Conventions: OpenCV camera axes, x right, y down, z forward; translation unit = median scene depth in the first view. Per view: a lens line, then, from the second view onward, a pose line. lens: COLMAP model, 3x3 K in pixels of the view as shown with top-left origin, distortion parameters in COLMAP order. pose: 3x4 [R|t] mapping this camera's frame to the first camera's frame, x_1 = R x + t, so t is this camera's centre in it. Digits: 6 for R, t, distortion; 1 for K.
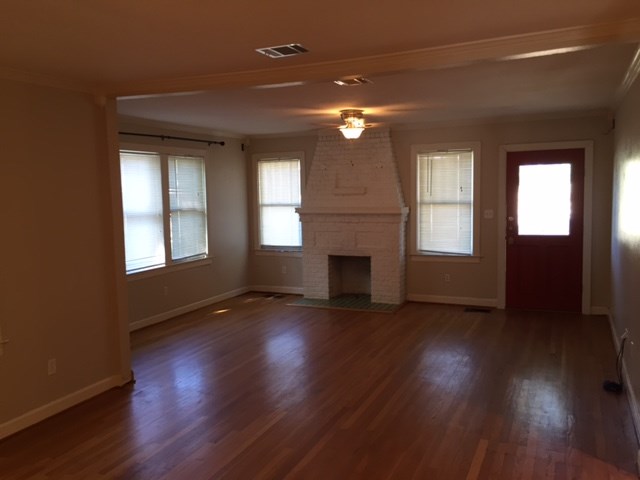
lens RADIAL K [[548.8, 0, 318.9], [0, 548.8, 240.0], [0, 0, 1]] dist [0.051411, -0.083269]
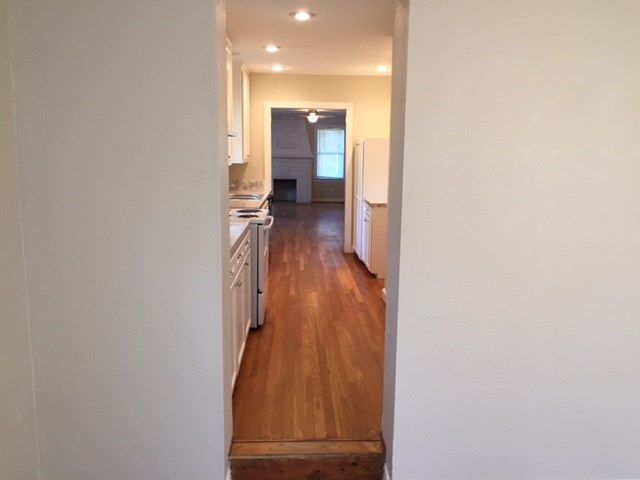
lens RADIAL K [[548.8, 0, 320.4], [0, 548.8, 240.1], [0, 0, 1]] dist [0.051411, -0.083269]
pose [[0.880801, -0.044408, 0.471399, -0.792746], [0.014929, 0.997702, 0.066093, 0.121496], [-0.473251, -0.051177, 0.879440, -0.825358]]
